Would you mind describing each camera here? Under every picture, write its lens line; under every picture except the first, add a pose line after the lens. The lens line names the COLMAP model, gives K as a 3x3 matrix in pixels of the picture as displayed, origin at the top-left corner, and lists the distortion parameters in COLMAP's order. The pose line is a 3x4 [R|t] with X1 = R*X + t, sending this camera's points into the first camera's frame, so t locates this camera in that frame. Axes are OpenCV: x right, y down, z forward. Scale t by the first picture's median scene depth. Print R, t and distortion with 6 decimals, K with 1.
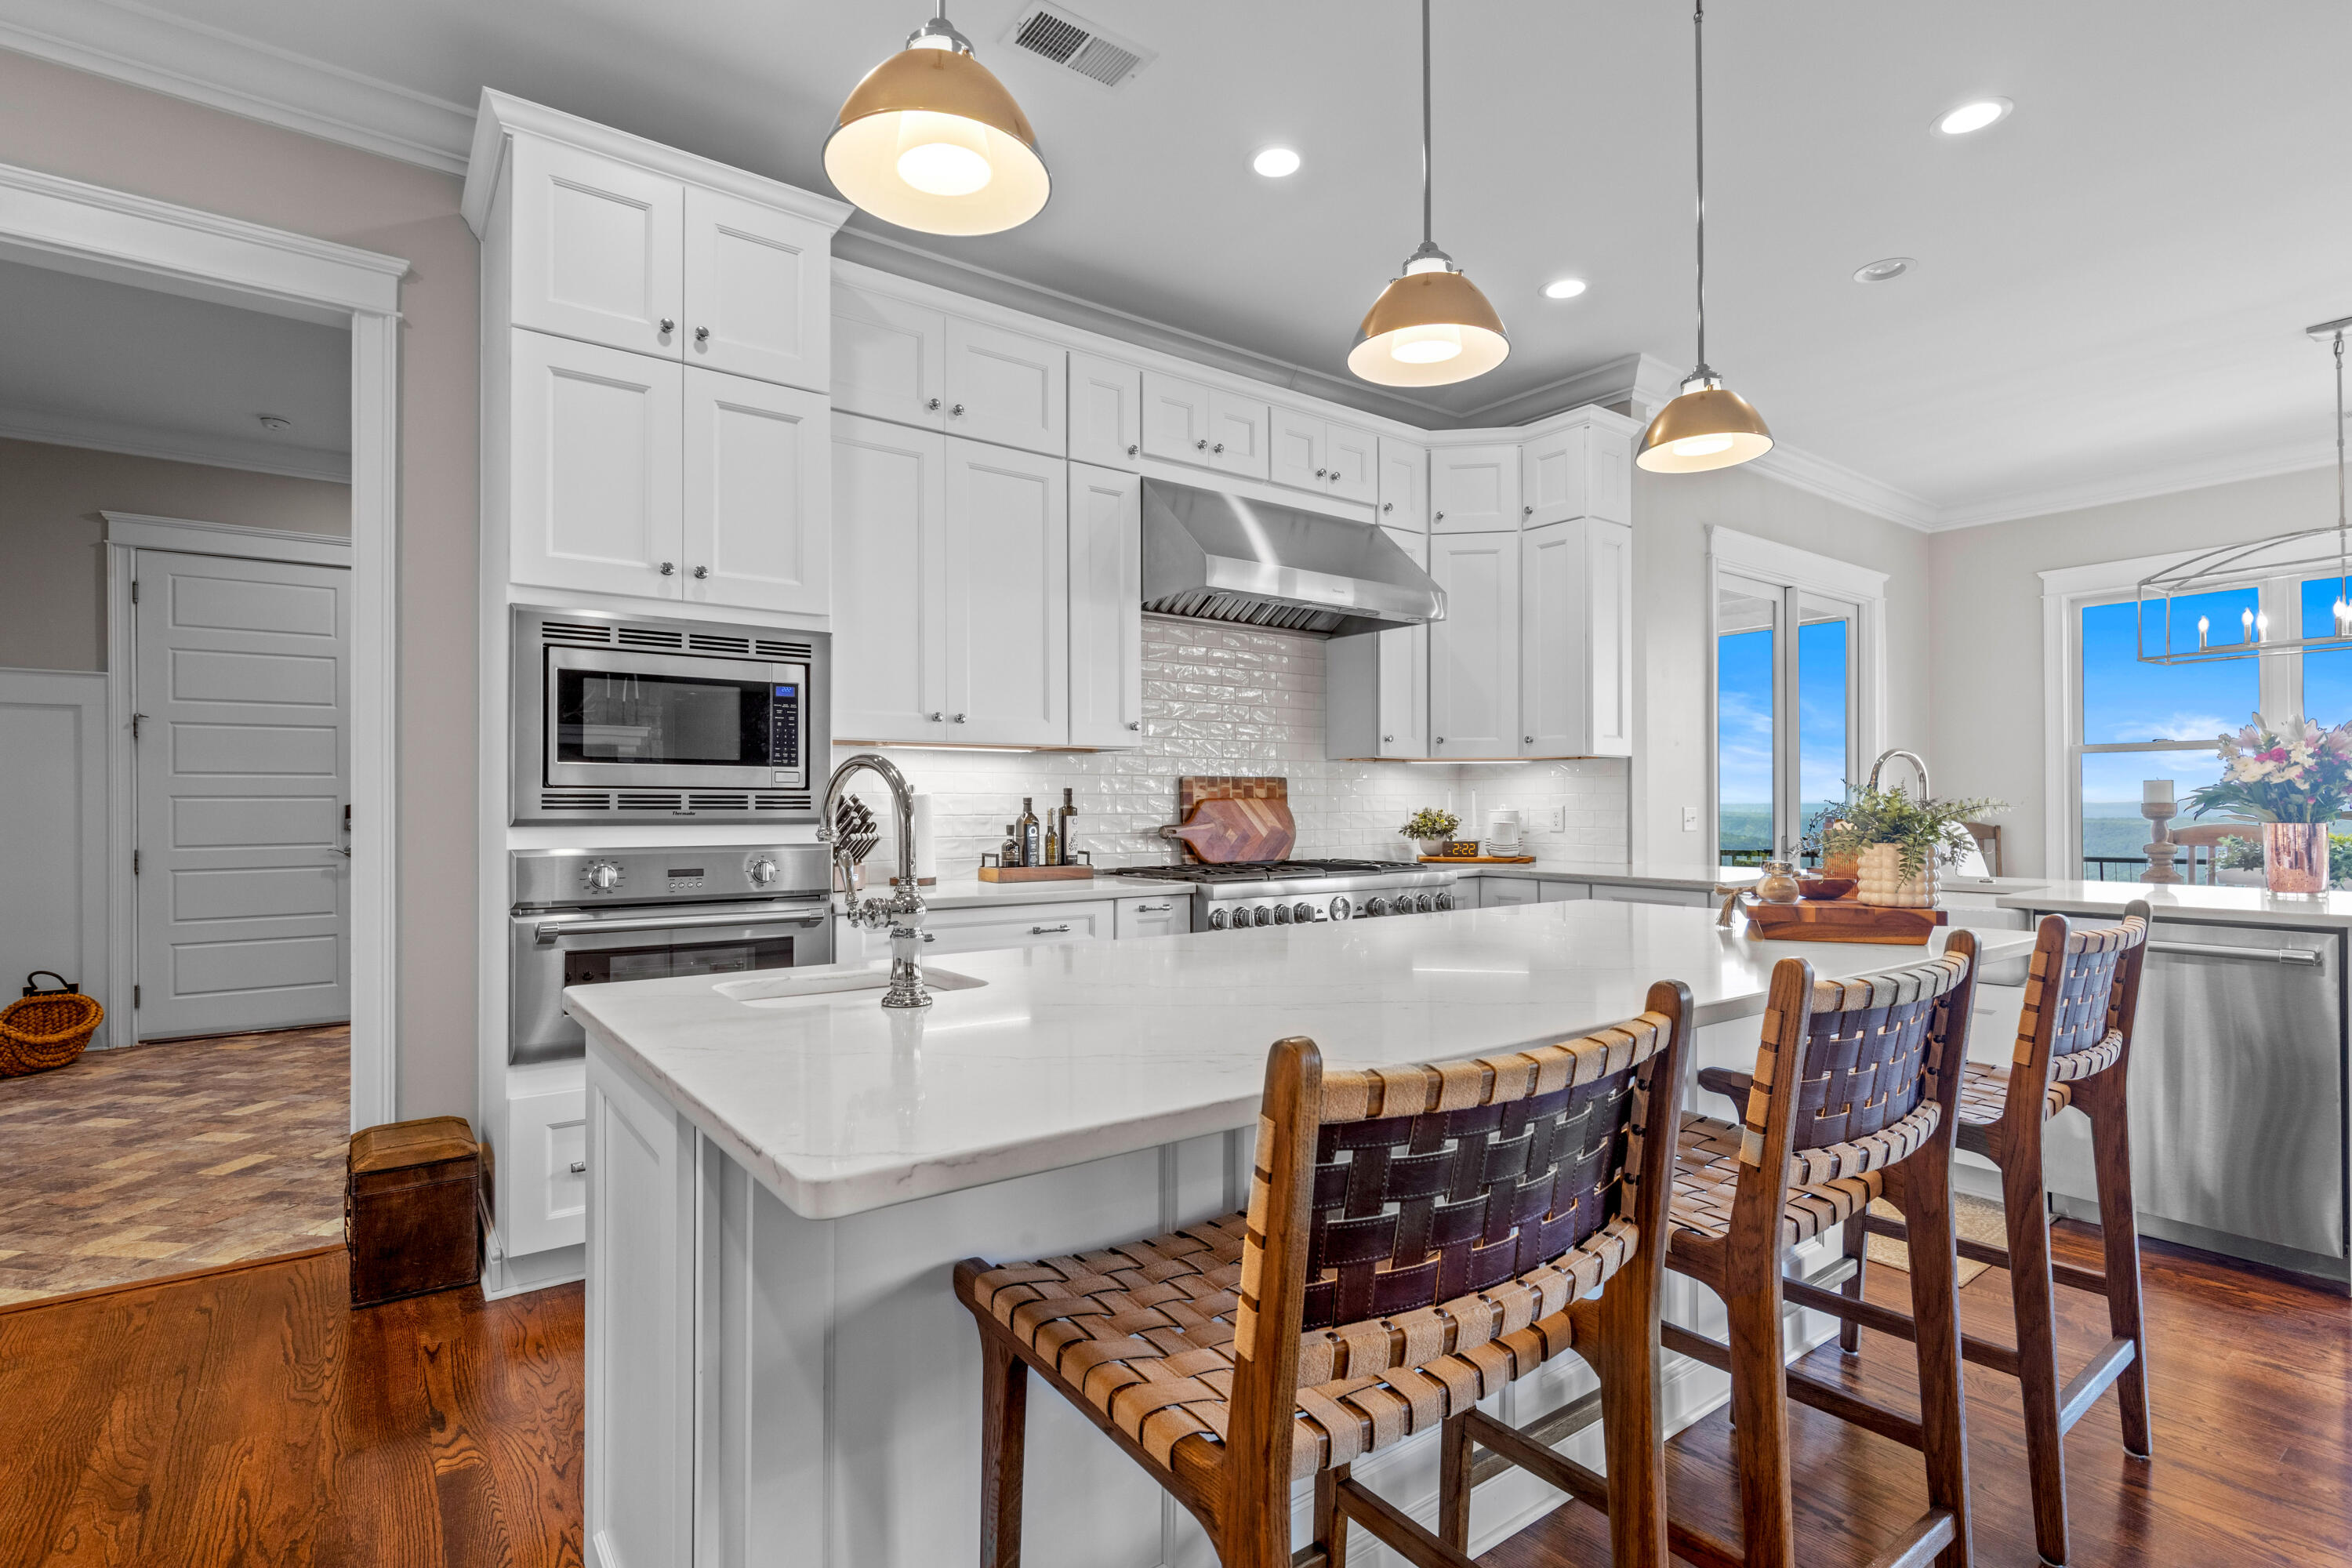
lens RADIAL K [[1117.5, 0, 1182.3], [0, 1117.5, 806.2], [0, 0, 1]] dist [0.001196, 0.000337]
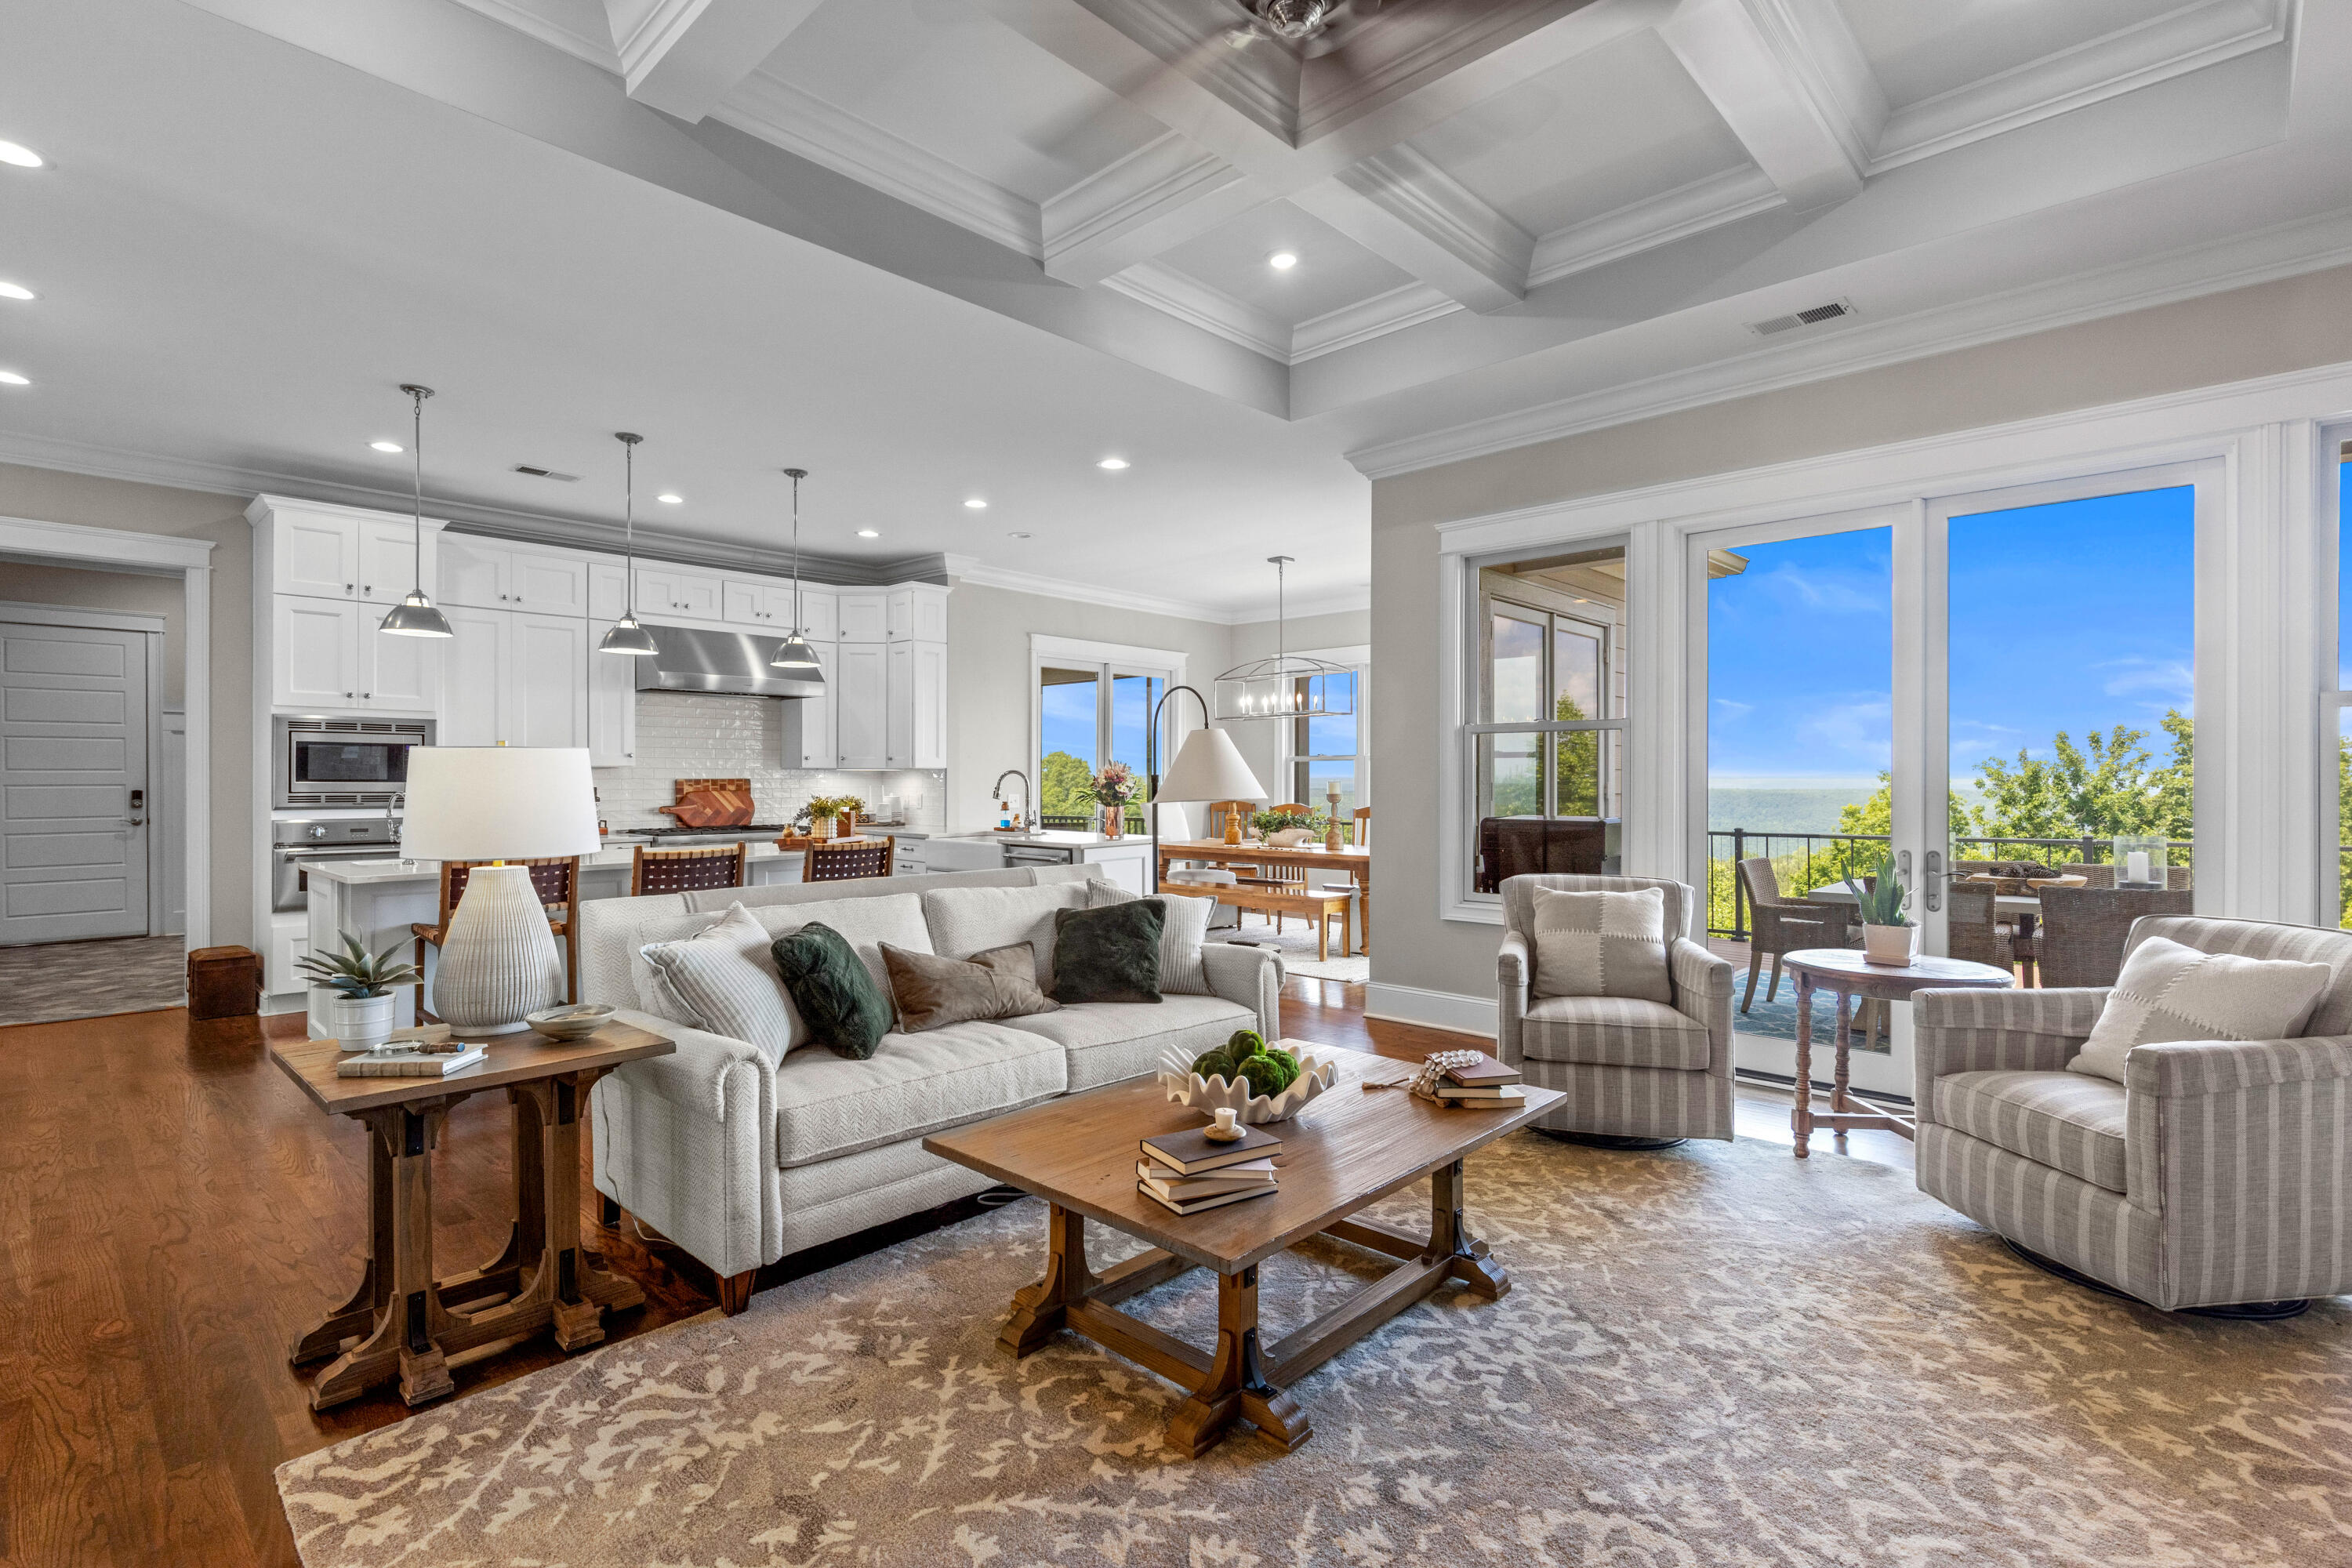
lens RADIAL K [[1117.5, 0, 1183.5], [0, 1117.5, 783.4], [0, 0, 1]] dist [0.001196, 0.000337]
pose [[0.986547, 0.003191, 0.163448, 0.578061], [-0.004289, 0.999971, 0.006369, -0.039217], [-0.163423, -0.006984, 0.986531, -1.045726]]
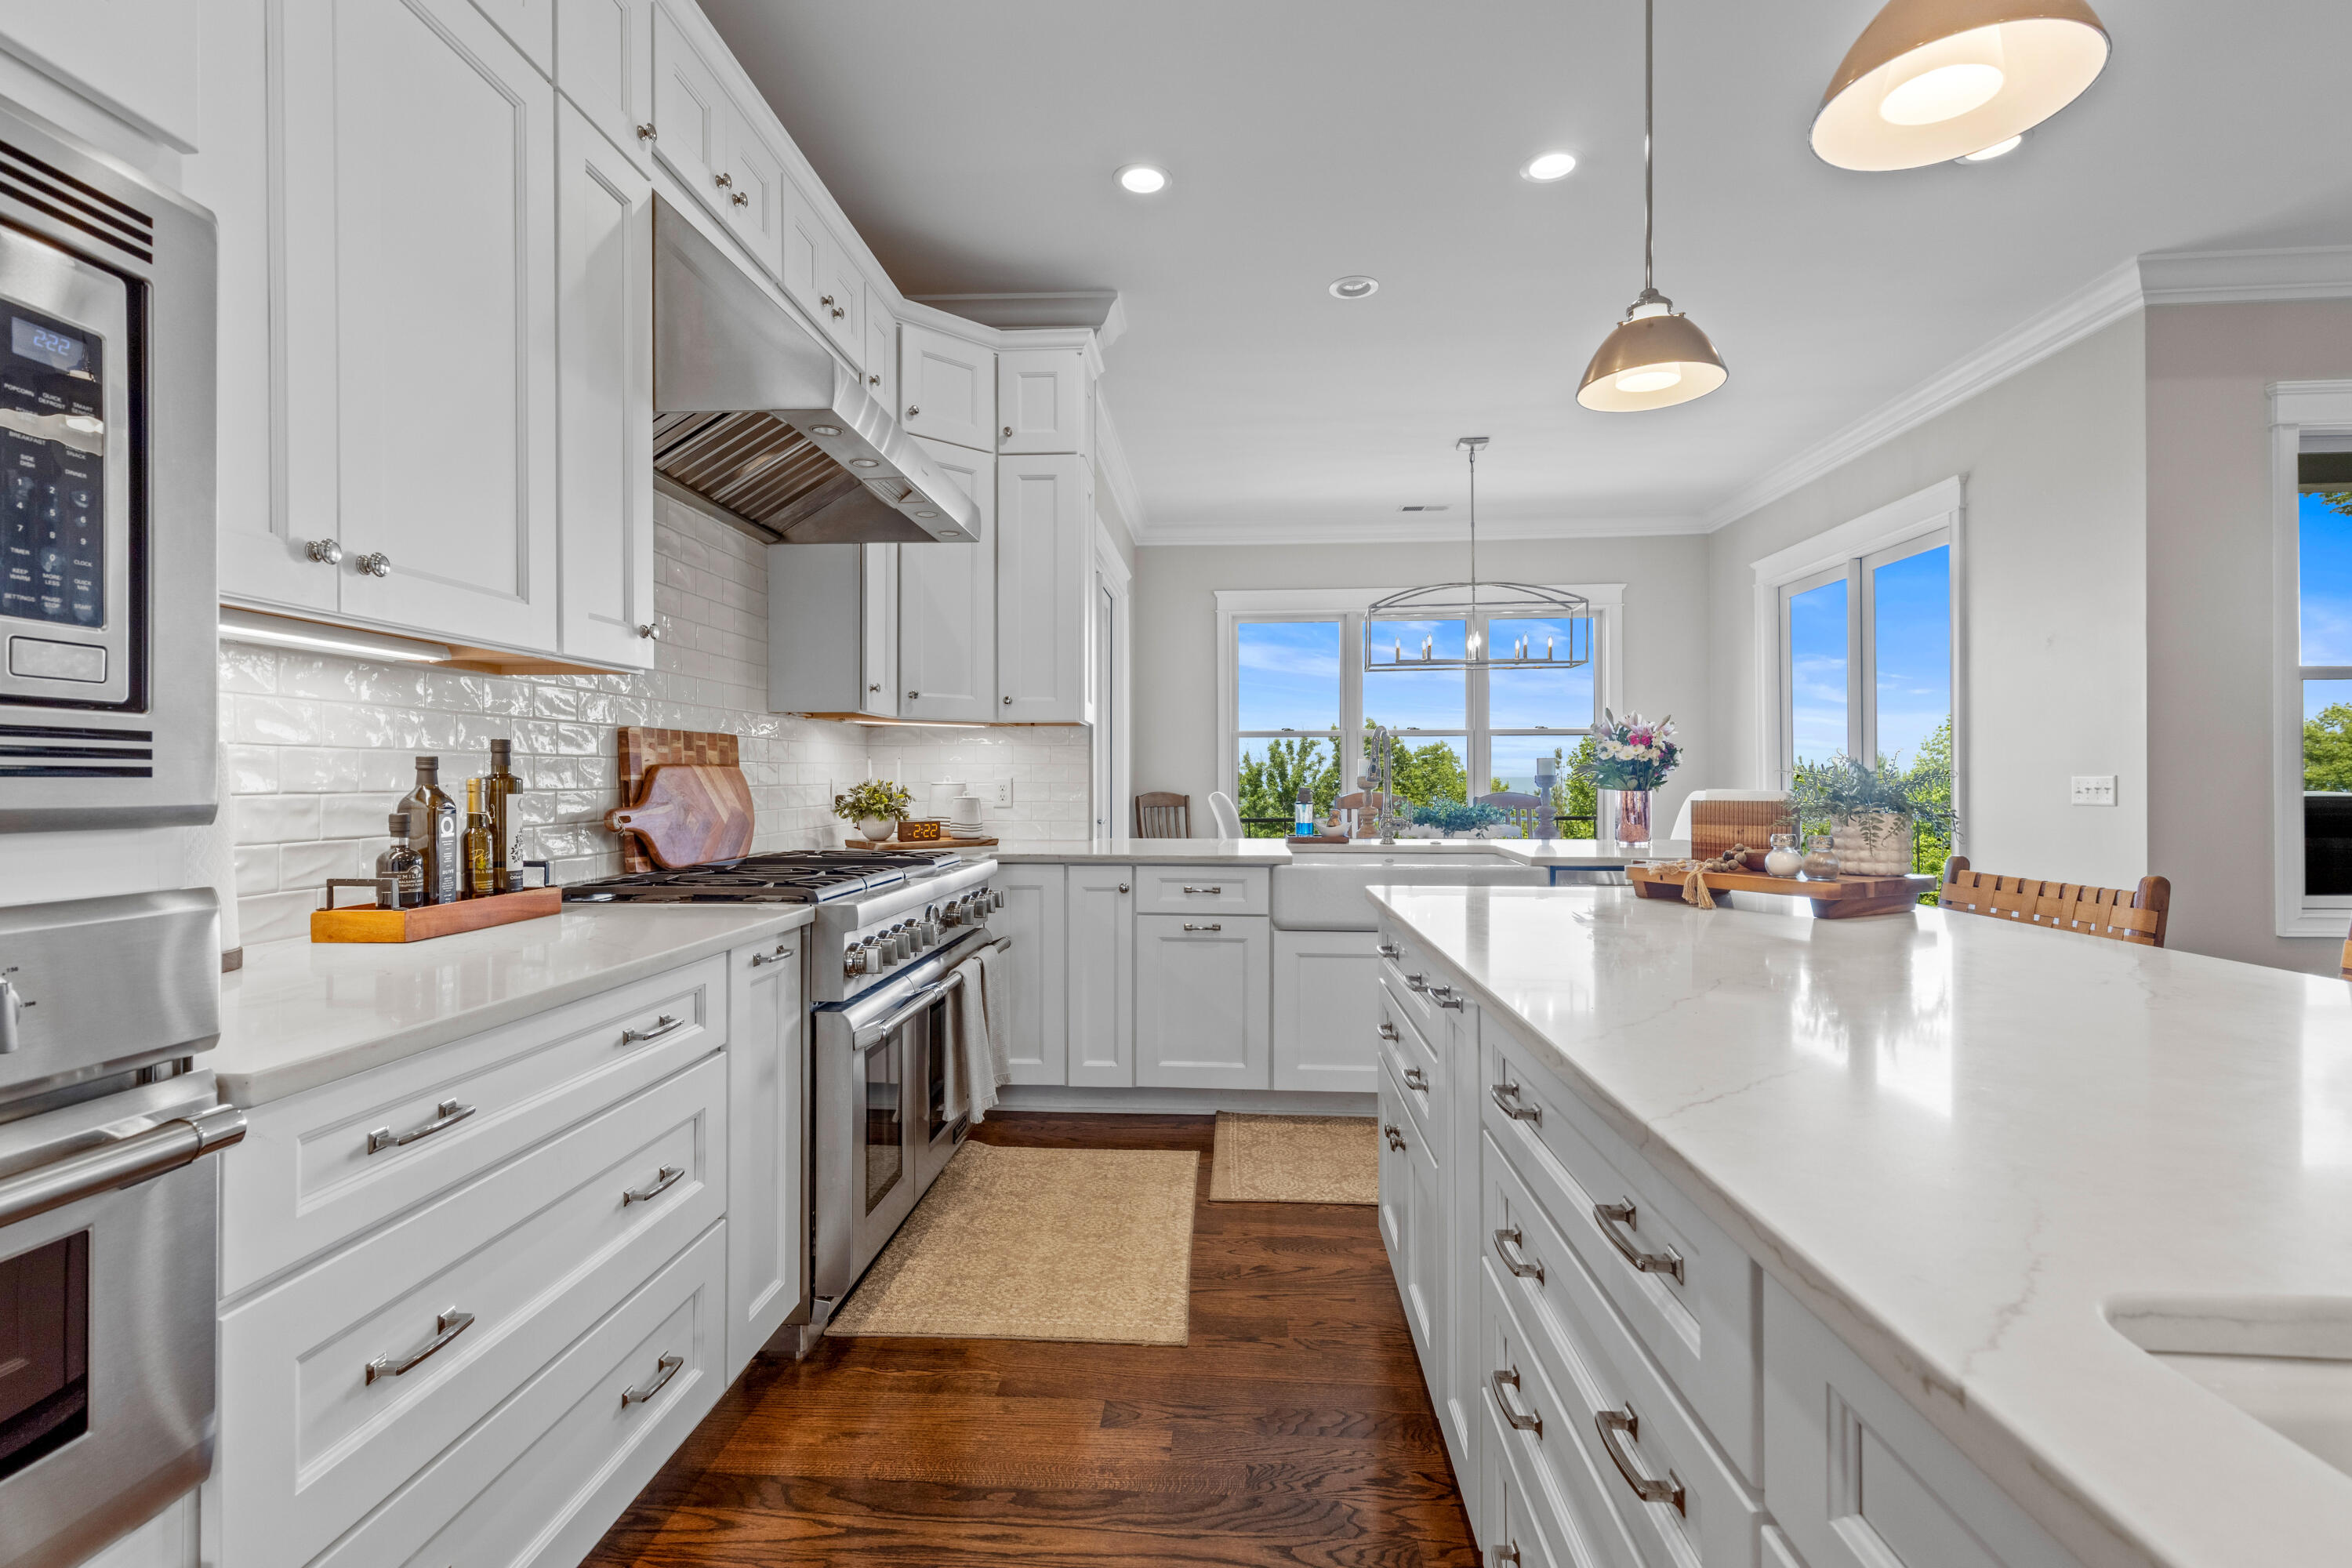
lens RADIAL K [[1069.4, 0, 1171.2], [0, 1069.4, 778.0], [0, 0, 1]] dist [0.011573, -0.000917]
pose [[0.646820, 0.002933, 0.762637, -0.278484], [-0.001053, 0.999995, -0.002953, 0.002611], [-0.762642, 0.001107, 0.646820, 0.451842]]
